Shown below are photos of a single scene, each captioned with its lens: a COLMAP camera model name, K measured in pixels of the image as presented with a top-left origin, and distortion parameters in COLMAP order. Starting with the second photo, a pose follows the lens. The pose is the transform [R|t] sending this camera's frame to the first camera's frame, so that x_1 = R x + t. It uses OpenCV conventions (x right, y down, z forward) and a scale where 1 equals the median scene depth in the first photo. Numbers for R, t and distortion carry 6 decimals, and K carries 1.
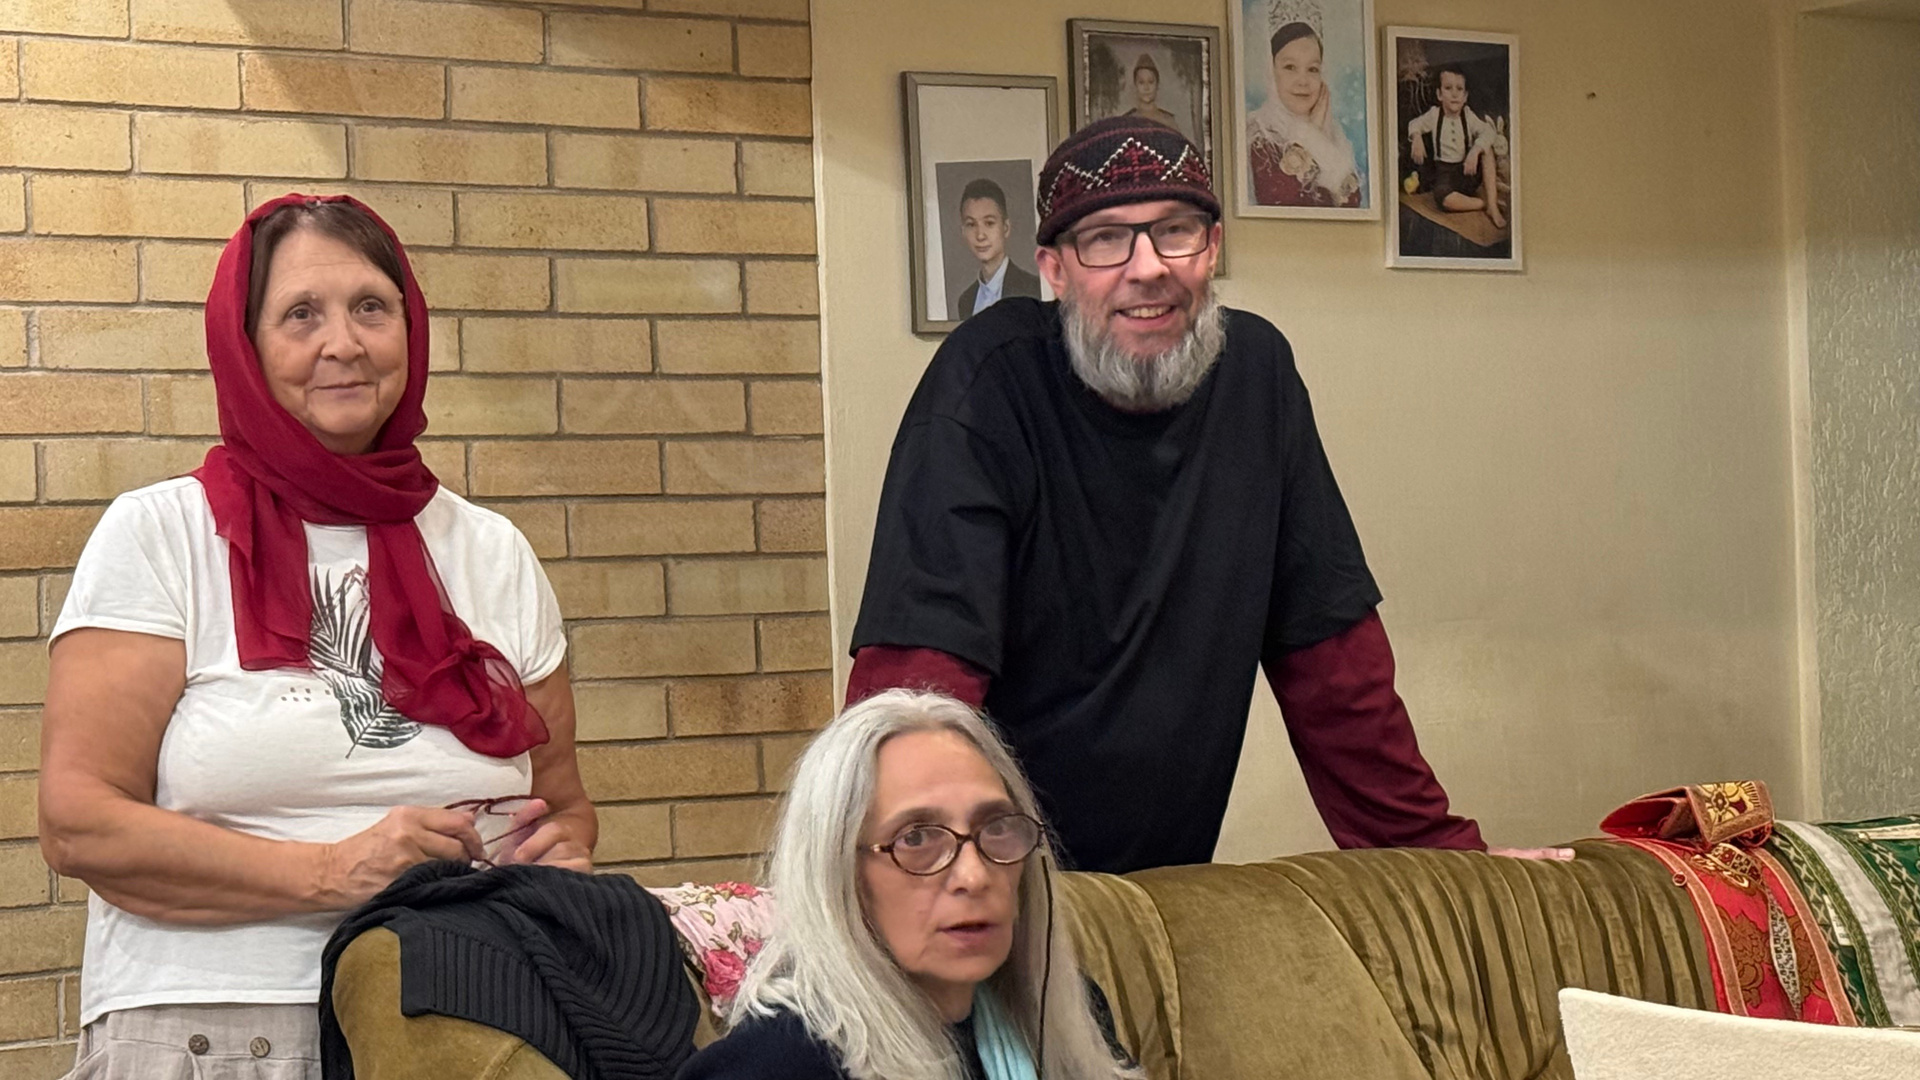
lens RADIAL K [[4317.5, 0, 960.0], [0, 4317.5, 540.0], [0, 0, 1]] dist [0.029428, 5.073740]
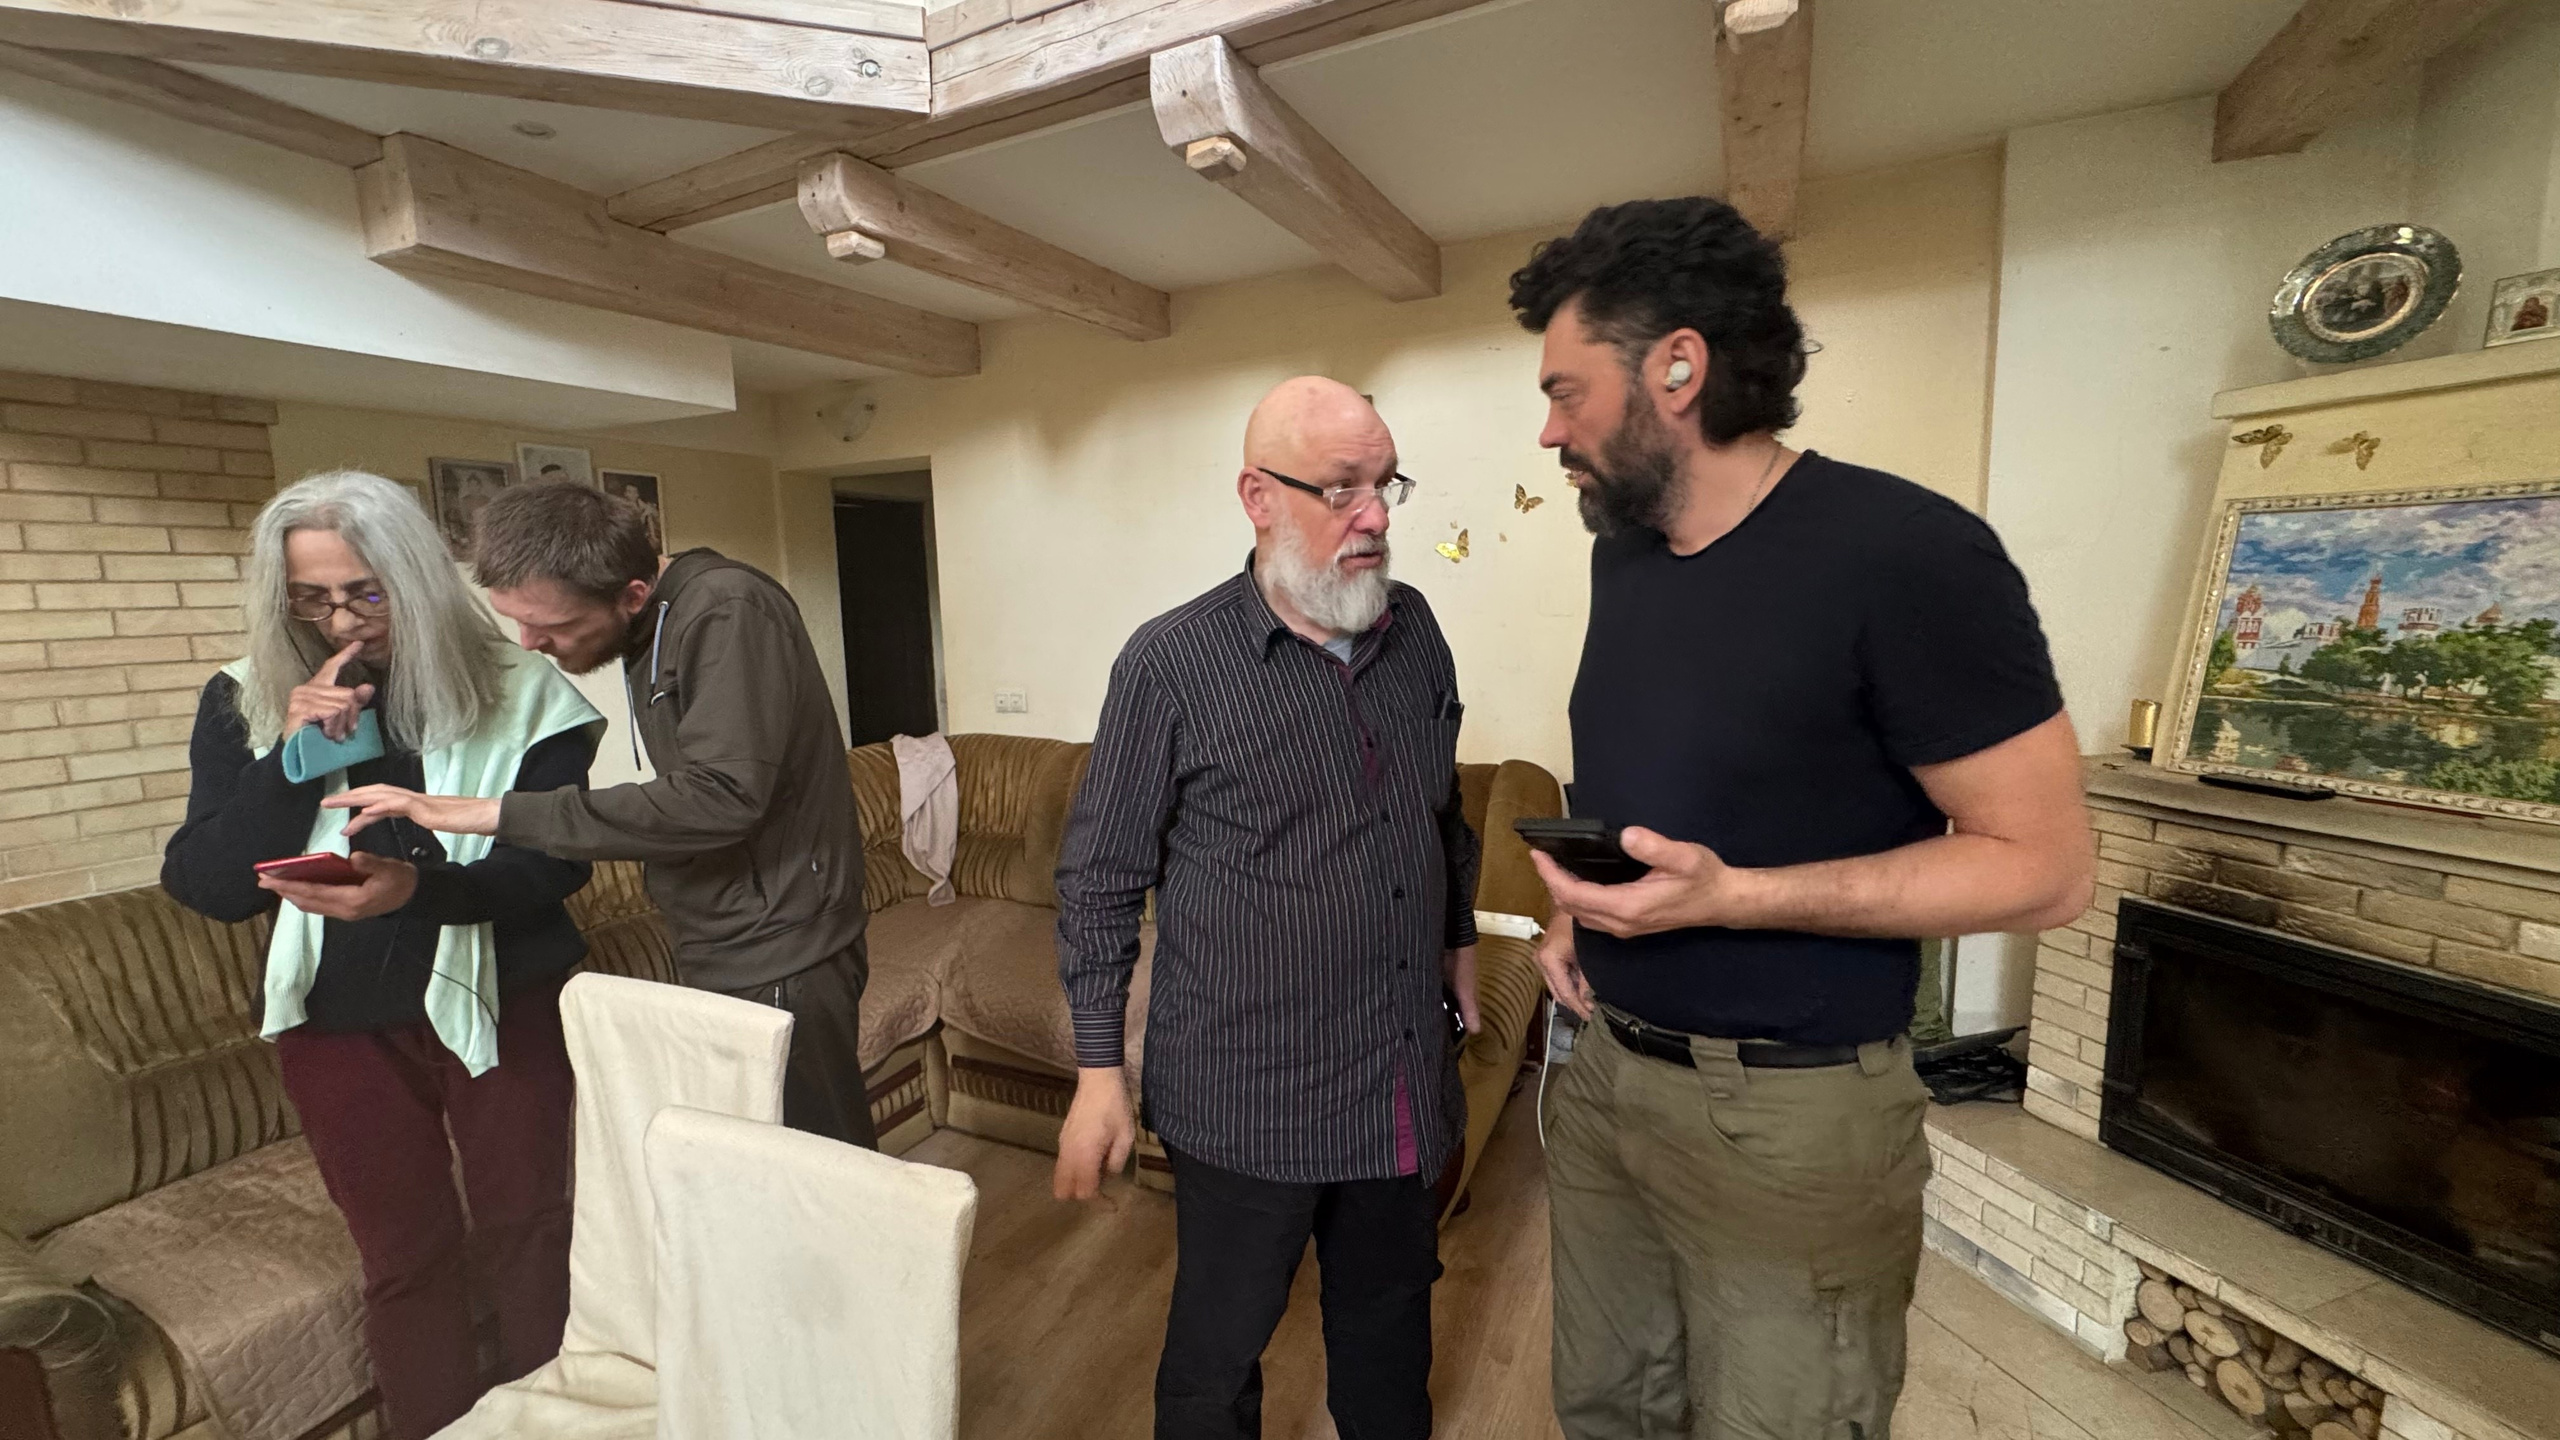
lens RADIAL K [[1034.0, 0, 1282.3], [0, 1034.0, 721.6], [0, 0, 1]] dist [-0.000055, -0.000126]
pose [[0.869105, -0.052986, 0.491782, 0.157280], [-0.012229, 0.991640, 0.128454, -0.054197], [-0.494477, -0.117654, 0.861191, 0.234874]]
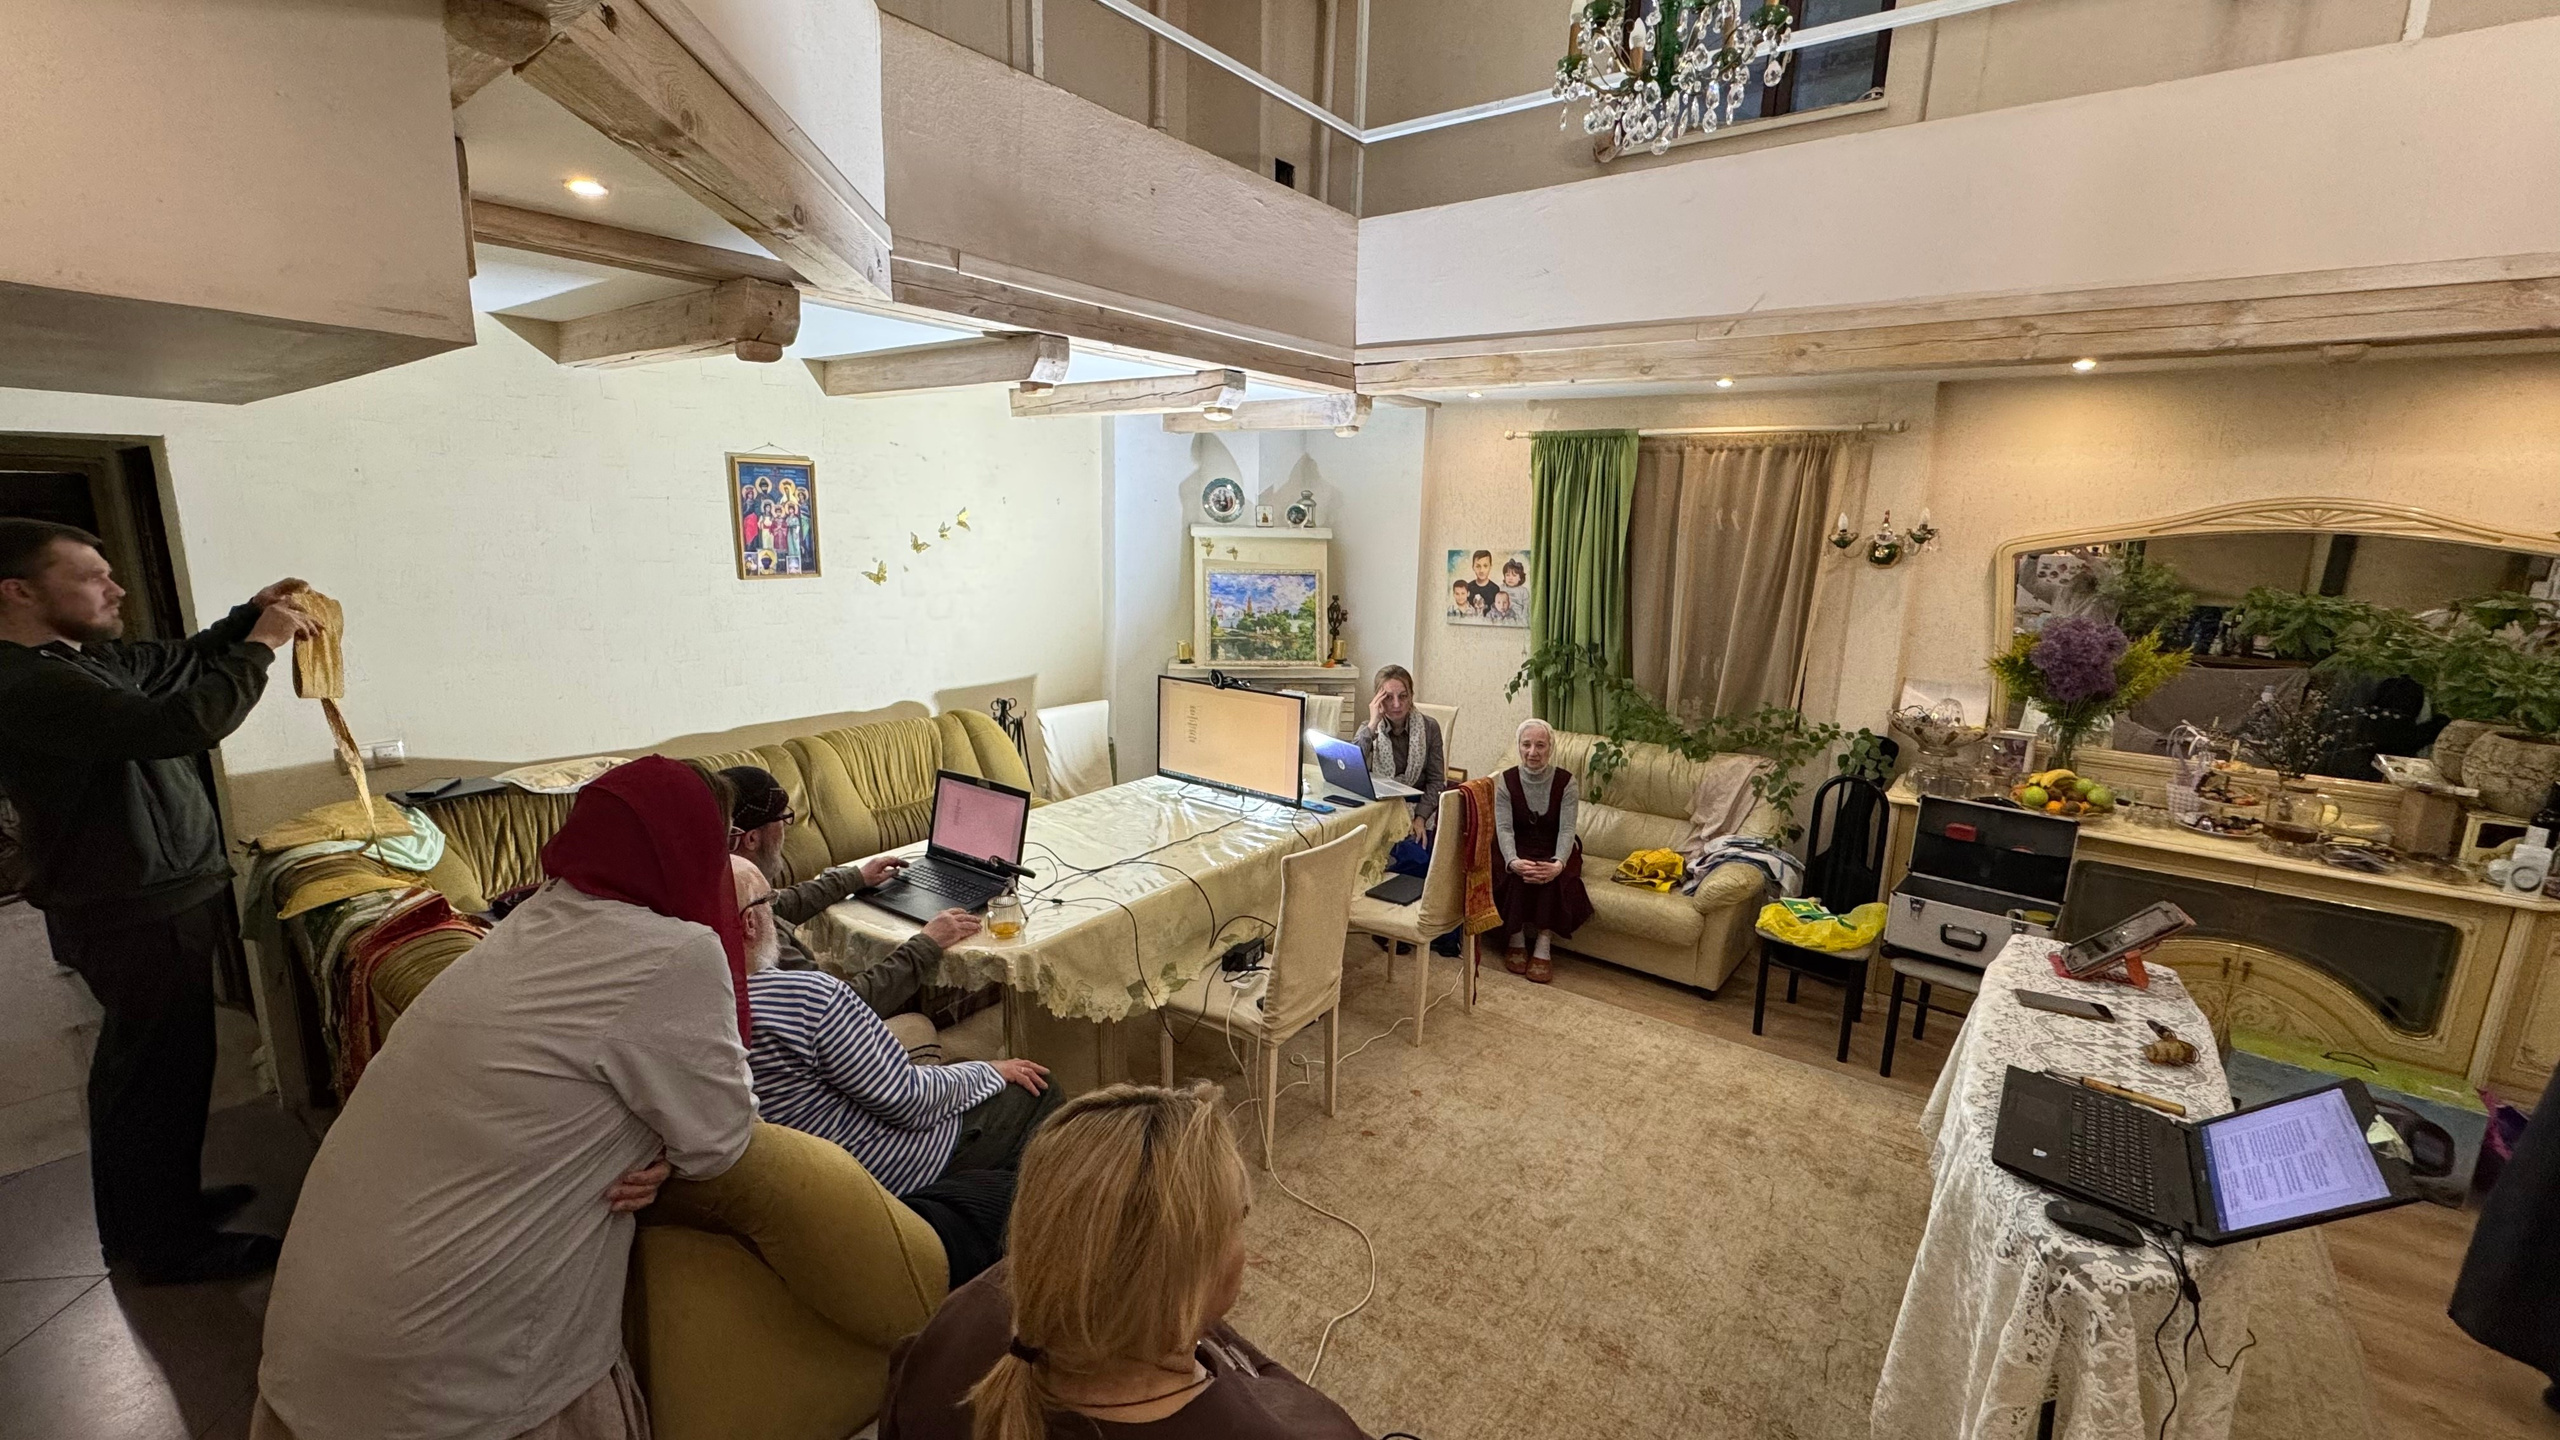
lens RADIAL K [[1002.5, 0, 1291.7], [0, 1002.5, 711.4], [0, 0, 1]] dist [-0.006806, 0.000056]
pose [[-0.340391, -0.155369, 0.927359, -0.362825], [-0.033036, 0.987621, 0.153339, -0.105474], [-0.939703, 0.021559, -0.341311, 0.671985]]
